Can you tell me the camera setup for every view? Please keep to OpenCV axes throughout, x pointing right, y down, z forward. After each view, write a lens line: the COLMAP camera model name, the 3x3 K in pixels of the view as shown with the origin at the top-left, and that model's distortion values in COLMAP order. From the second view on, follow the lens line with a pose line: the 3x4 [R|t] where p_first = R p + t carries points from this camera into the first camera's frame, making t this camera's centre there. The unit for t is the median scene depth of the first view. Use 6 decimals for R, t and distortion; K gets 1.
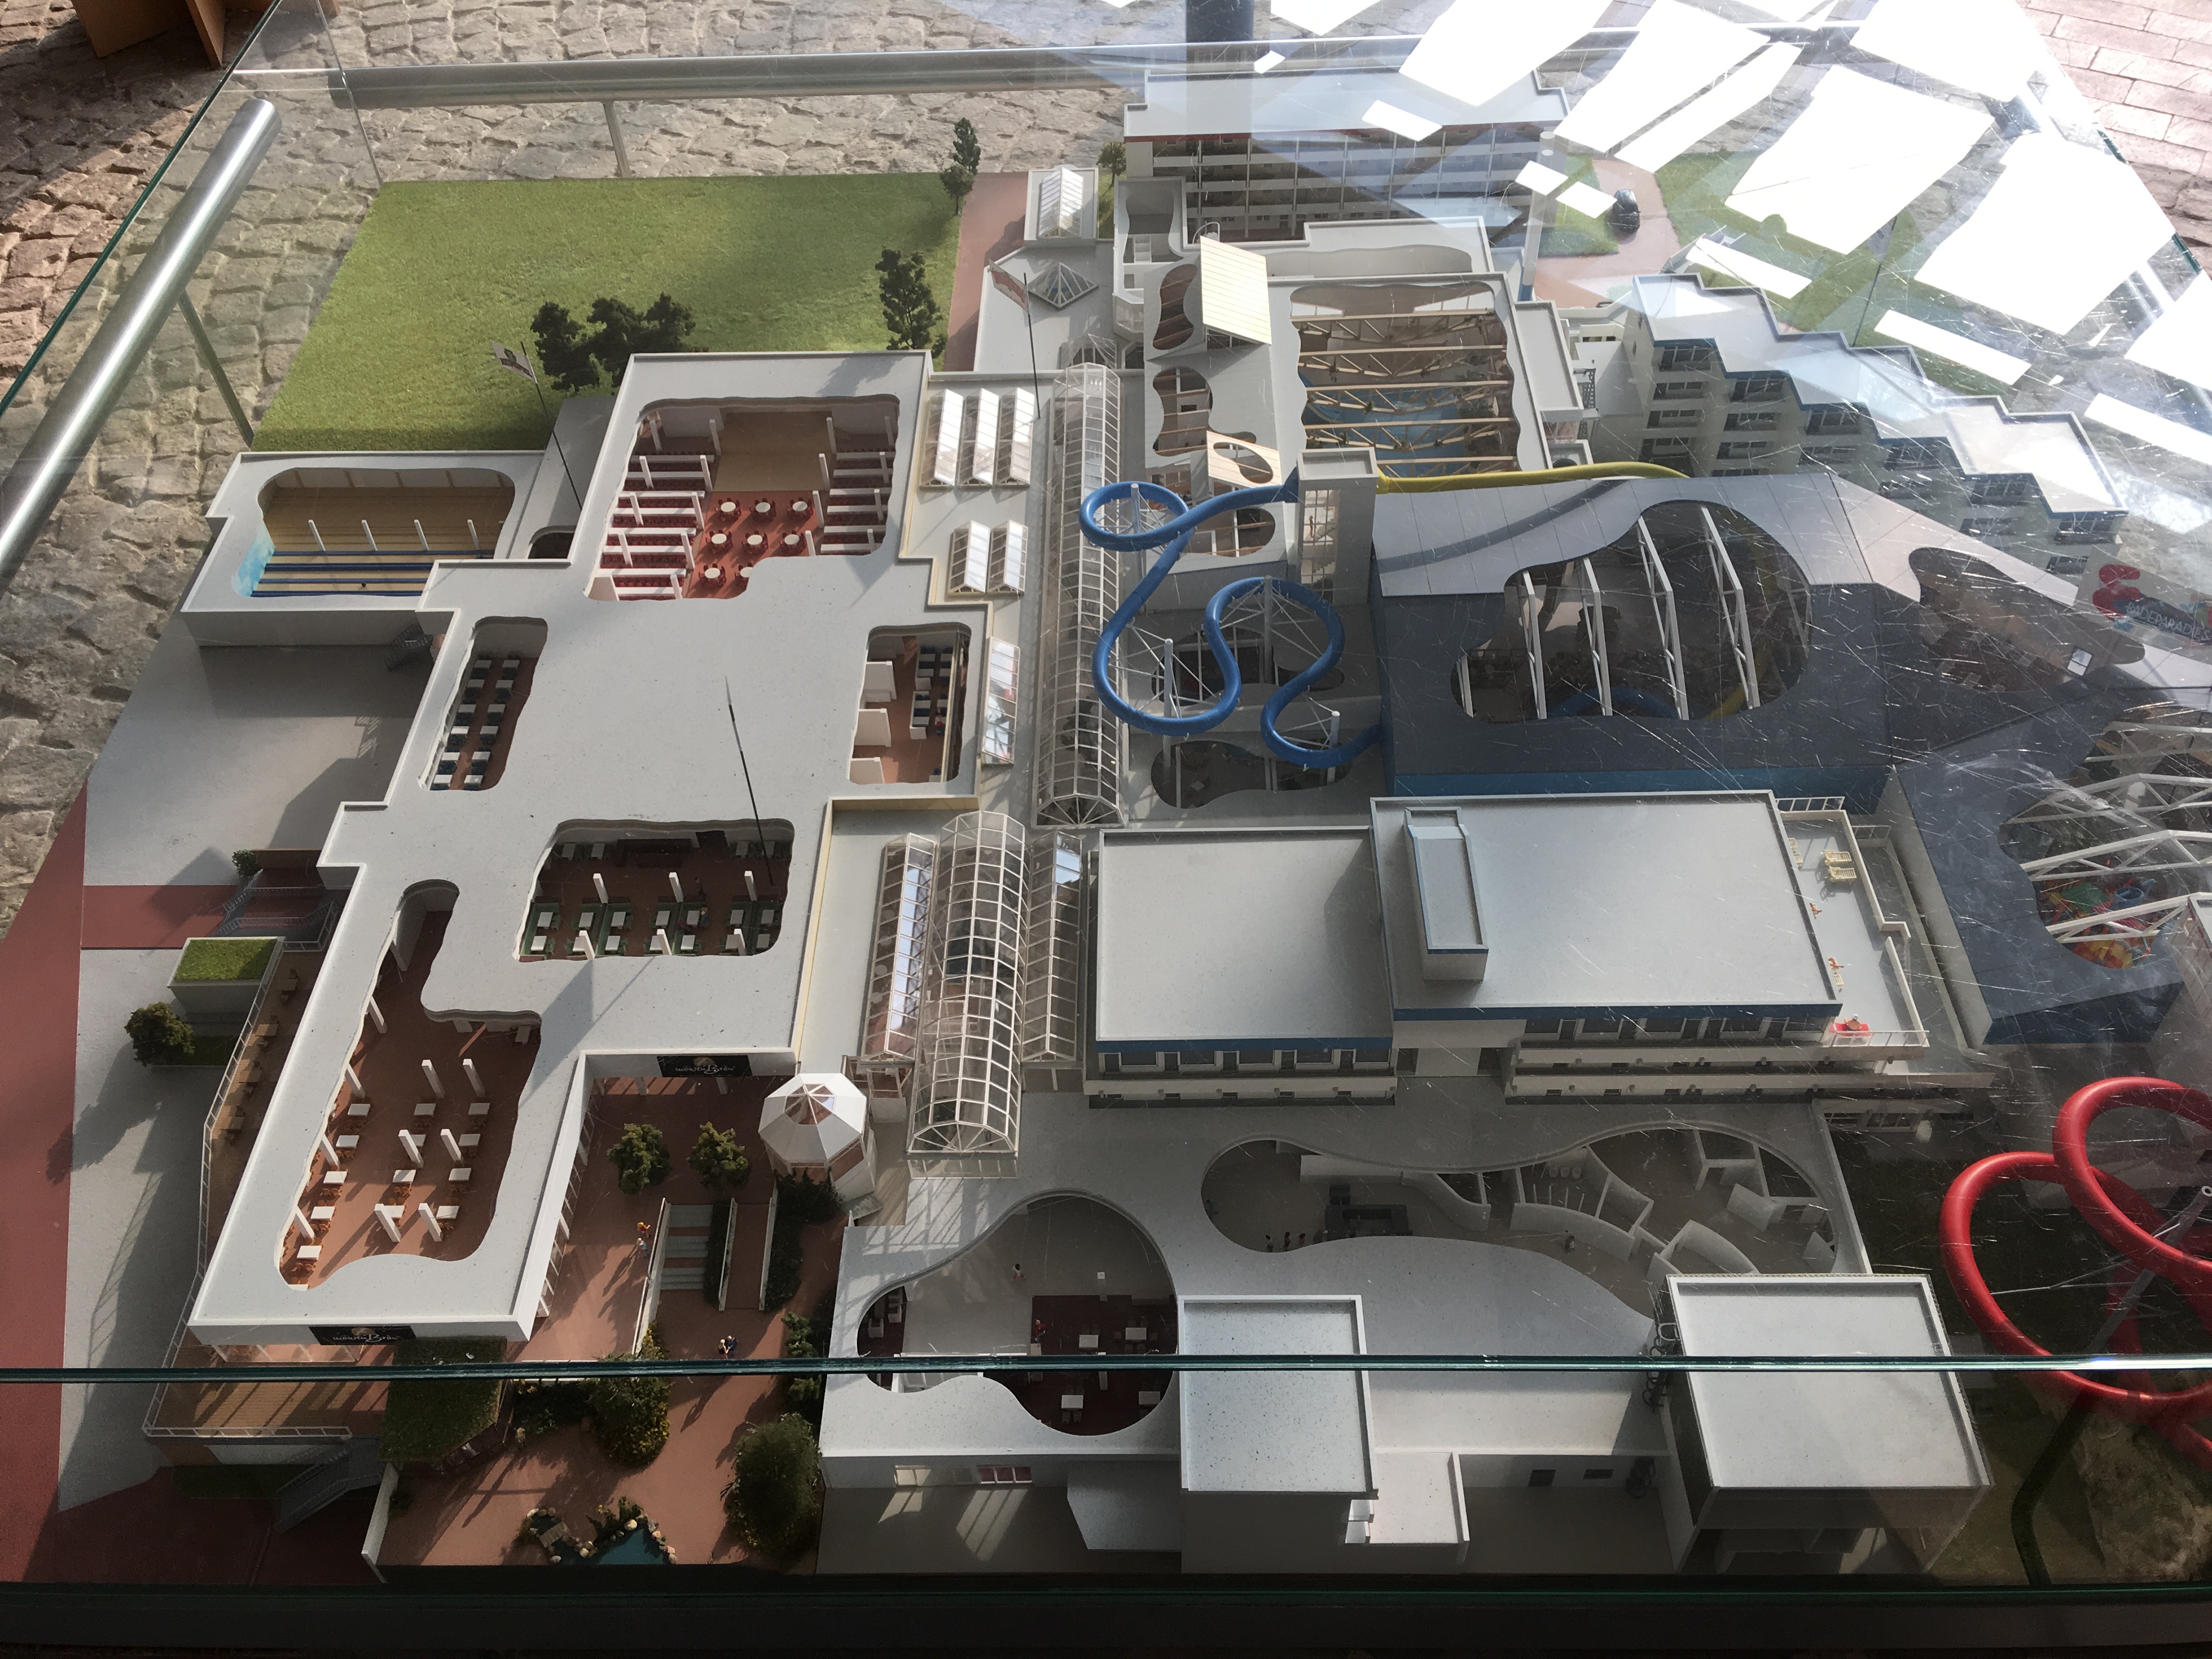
lens RADIAL K [[1867.1, 0, 1106.0], [0, 1867.1, 829.5], [0, 0, 1]] dist [0.056211, 0.001493]
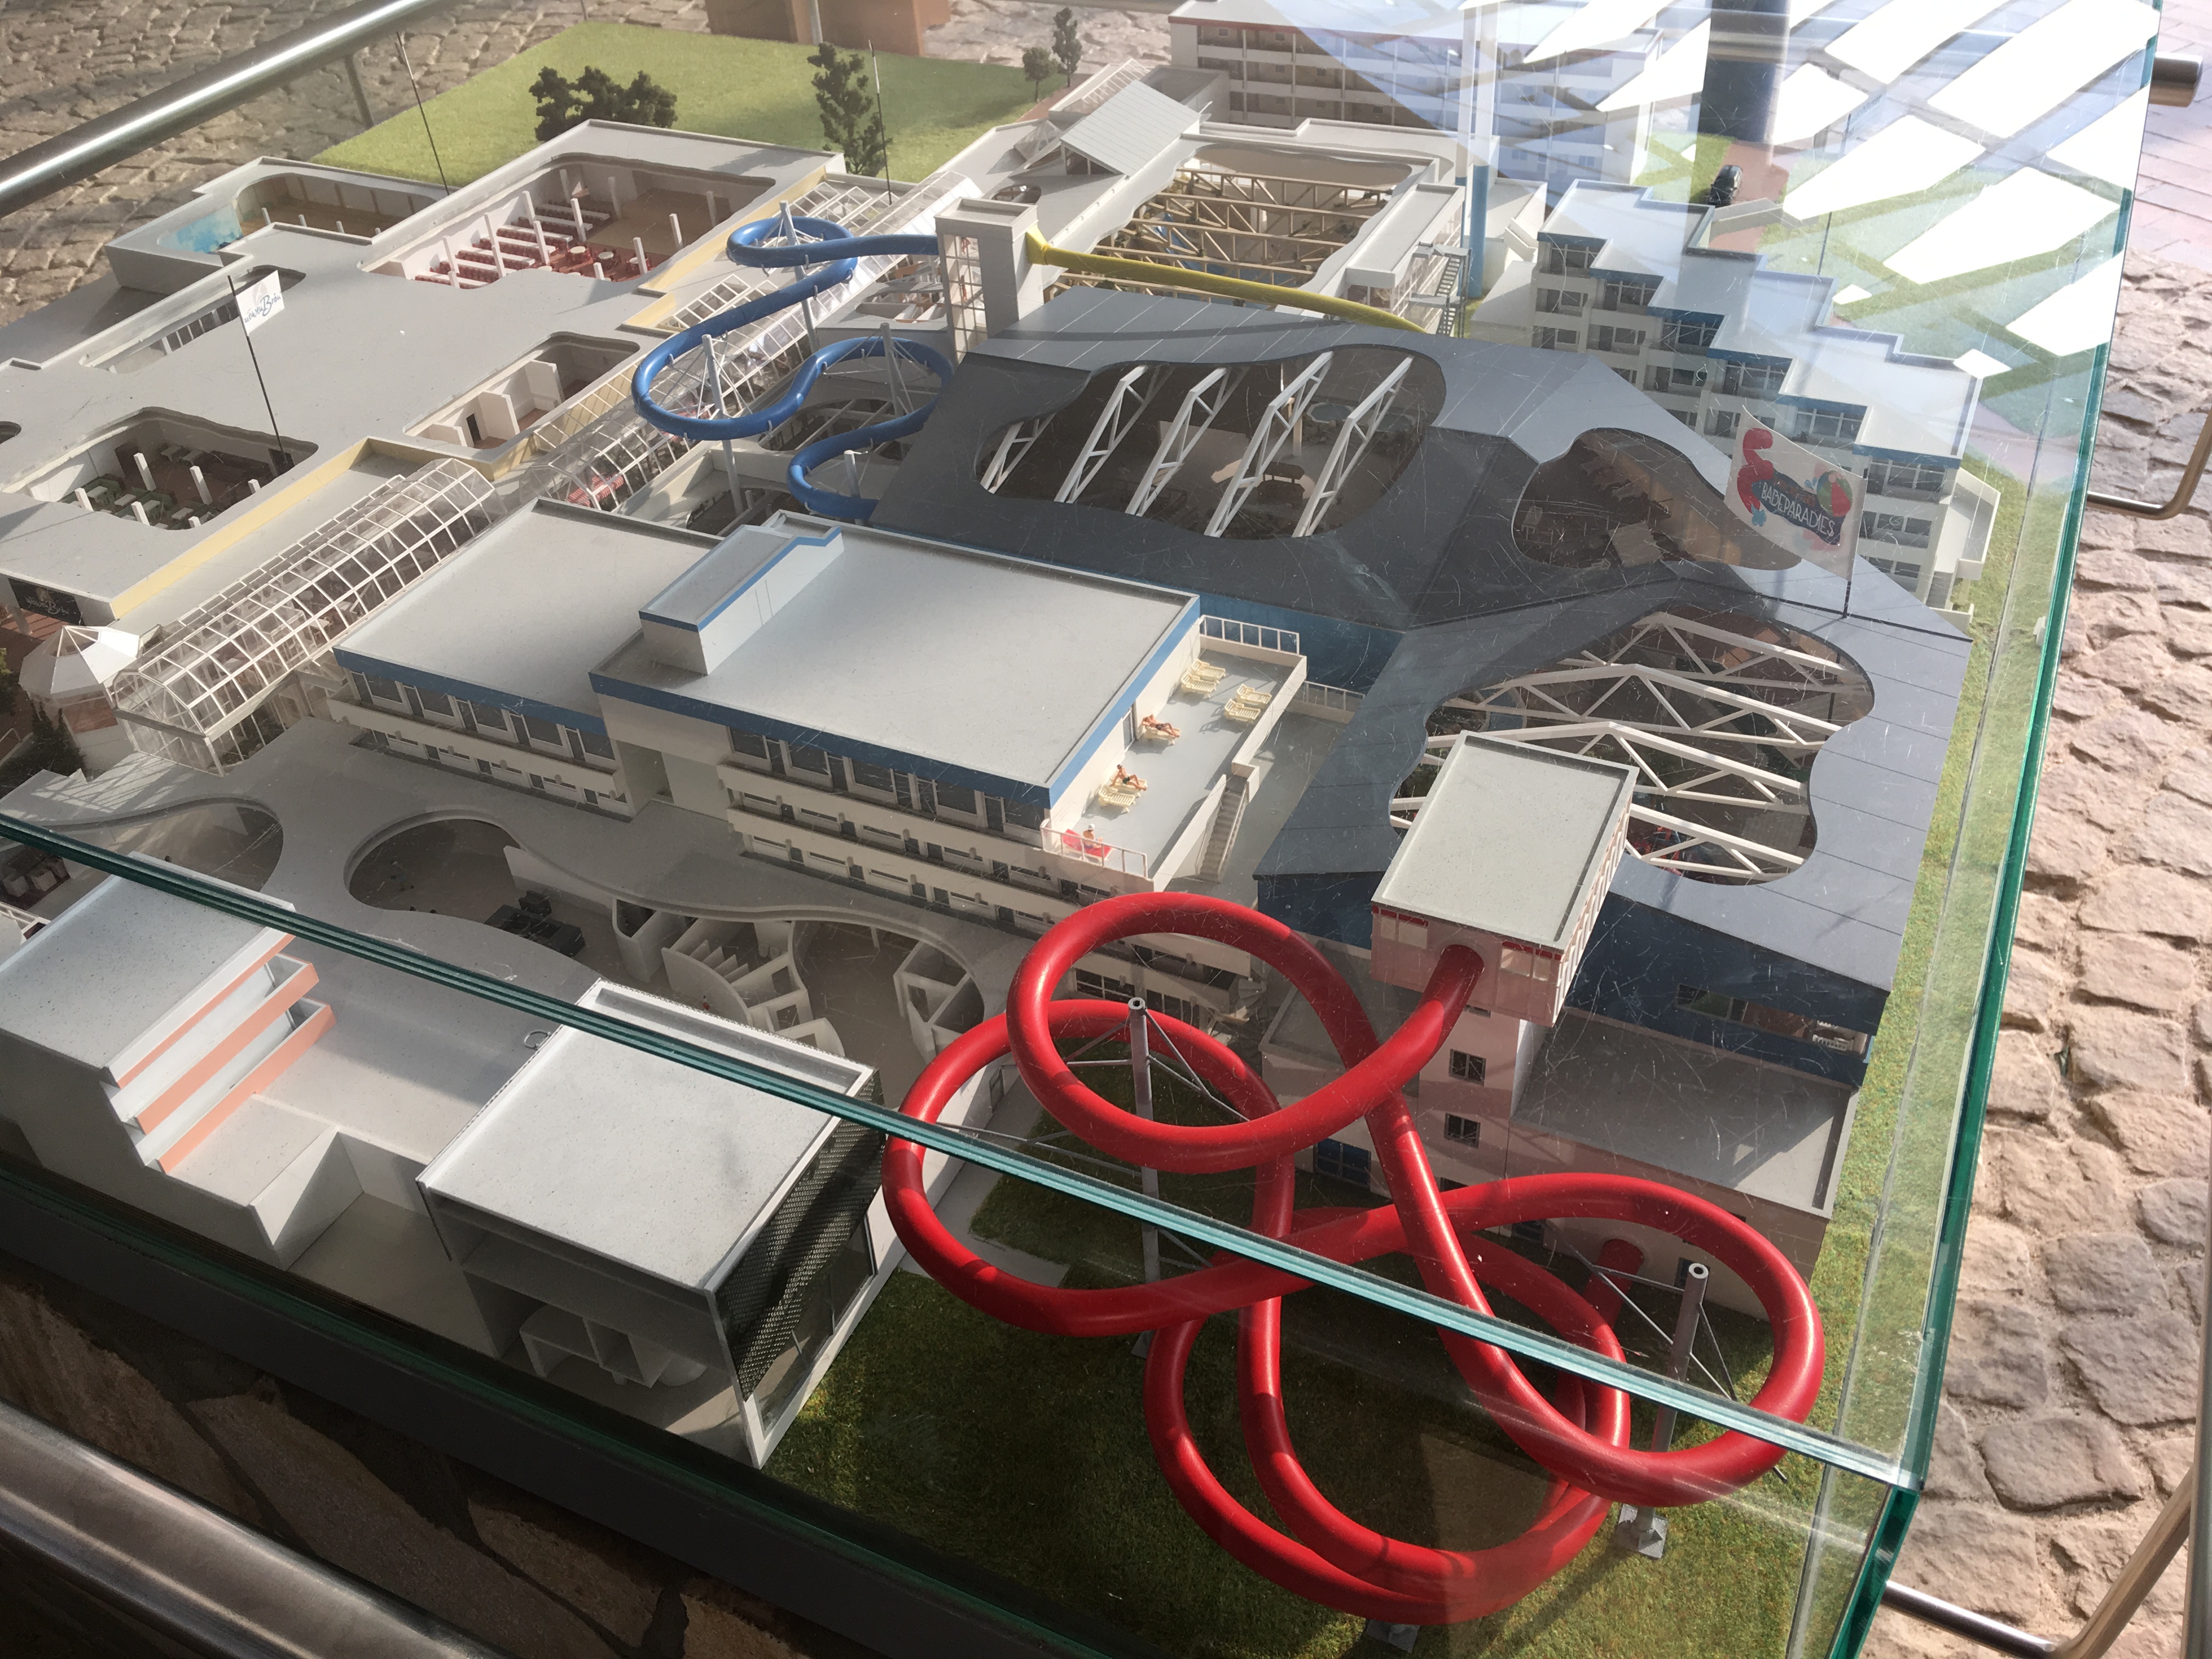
lens RADIAL K [[1870.4, 0, 1106.0], [0, 1870.4, 829.5], [0, 0, 1]] dist [0.120272, -0.195505]
pose [[0.906260, 0.255732, -0.336591, 0.514813], [-0.296502, 0.952086, -0.074955, 0.122209], [0.301295, 0.167728, 0.938663, 0.223134]]
